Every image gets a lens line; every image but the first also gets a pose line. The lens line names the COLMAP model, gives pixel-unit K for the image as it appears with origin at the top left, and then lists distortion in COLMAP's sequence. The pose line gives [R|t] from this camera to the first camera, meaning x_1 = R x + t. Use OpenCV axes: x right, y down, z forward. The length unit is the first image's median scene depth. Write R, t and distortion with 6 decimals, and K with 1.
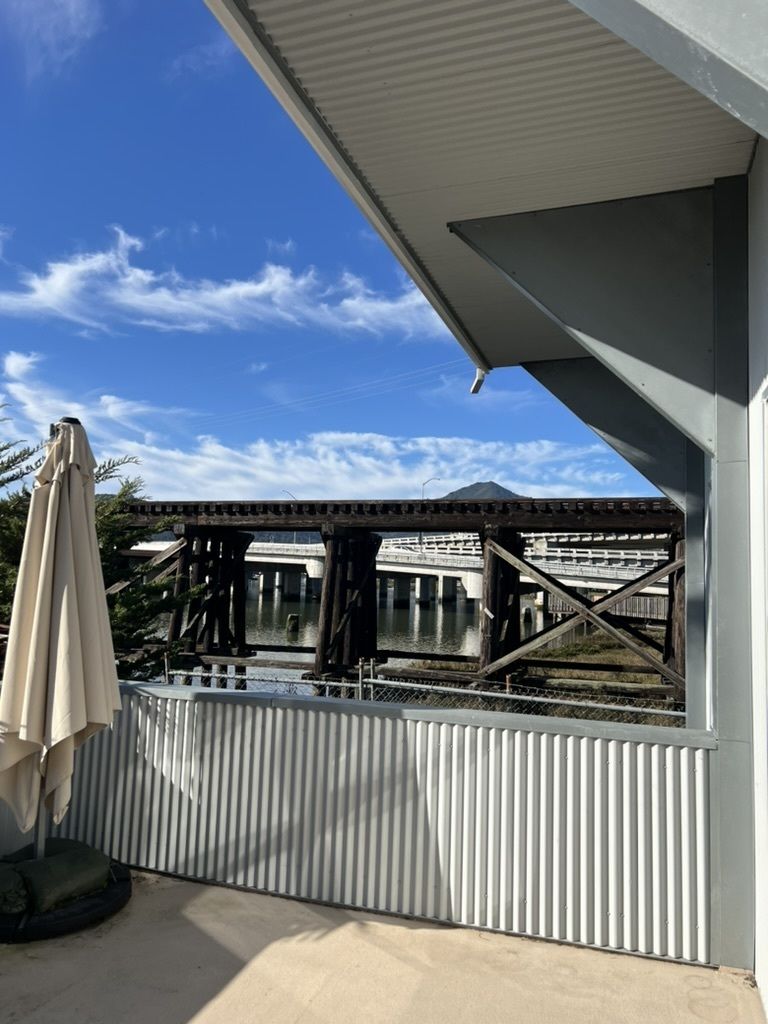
lens RADIAL K [[775.8, 0, 361.8], [0, 775.8, 516.6], [0, 0, 1]] dist [0.046164, -0.054274]
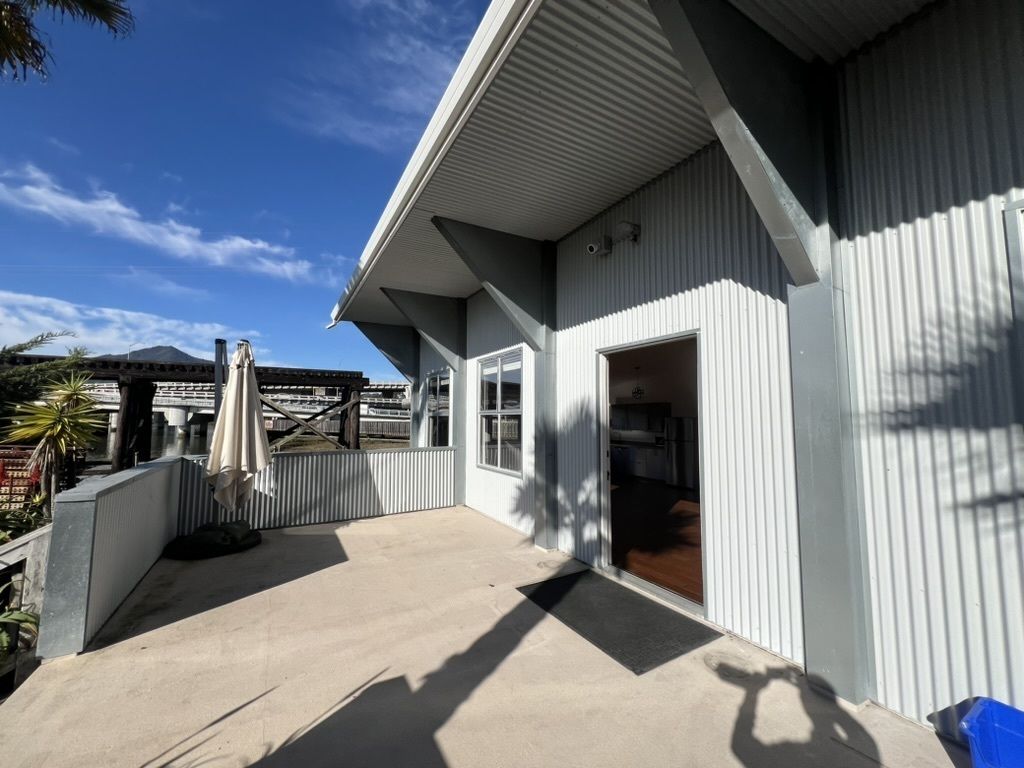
lens RADIAL K [[412.1, 0, 509.7], [0, 412.1, 387.8], [0, 0, 1]] dist [-0.001468, 0.000259]
pose [[0.663082, 0.025529, 0.748111, -0.721052], [-0.044431, 0.998998, 0.005291, -0.021252], [-0.747227, -0.036748, 0.663552, -0.417462]]
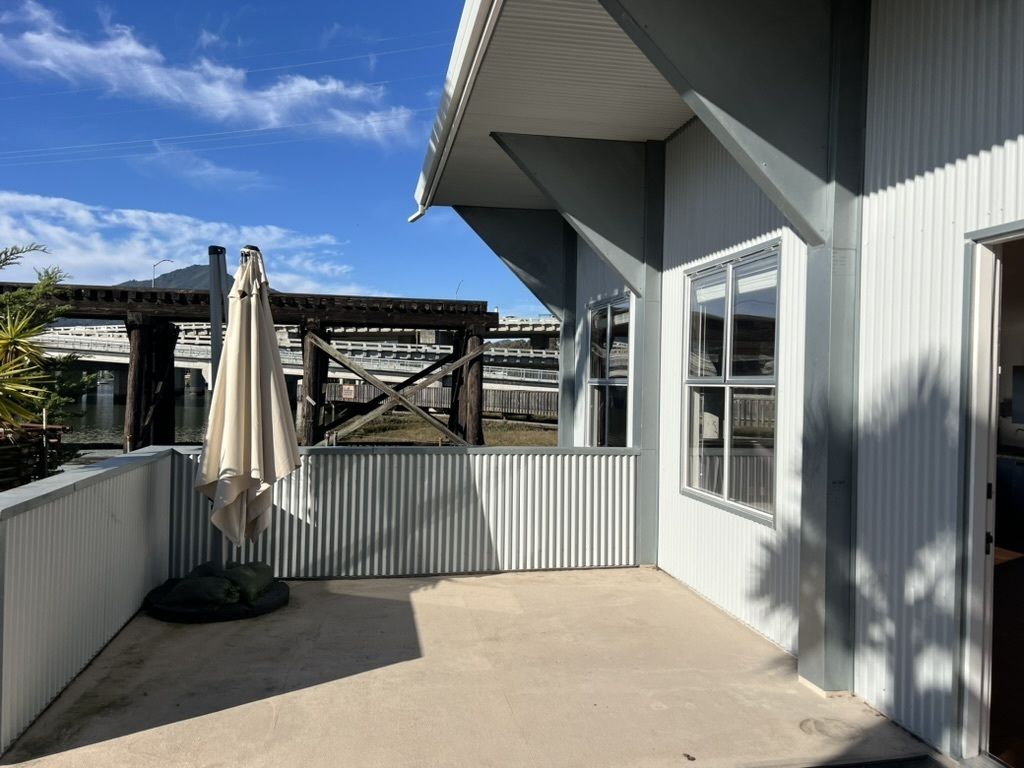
lens RADIAL K [[775.8, 0, 508.9], [0, 775.8, 388.2], [0, 0, 1]] dist [0.046164, -0.054274]
pose [[0.869358, -0.016087, 0.493921, -0.609499], [-0.034966, 0.994963, 0.093950, -0.023614], [-0.492944, -0.098947, 0.864416, -0.365445]]
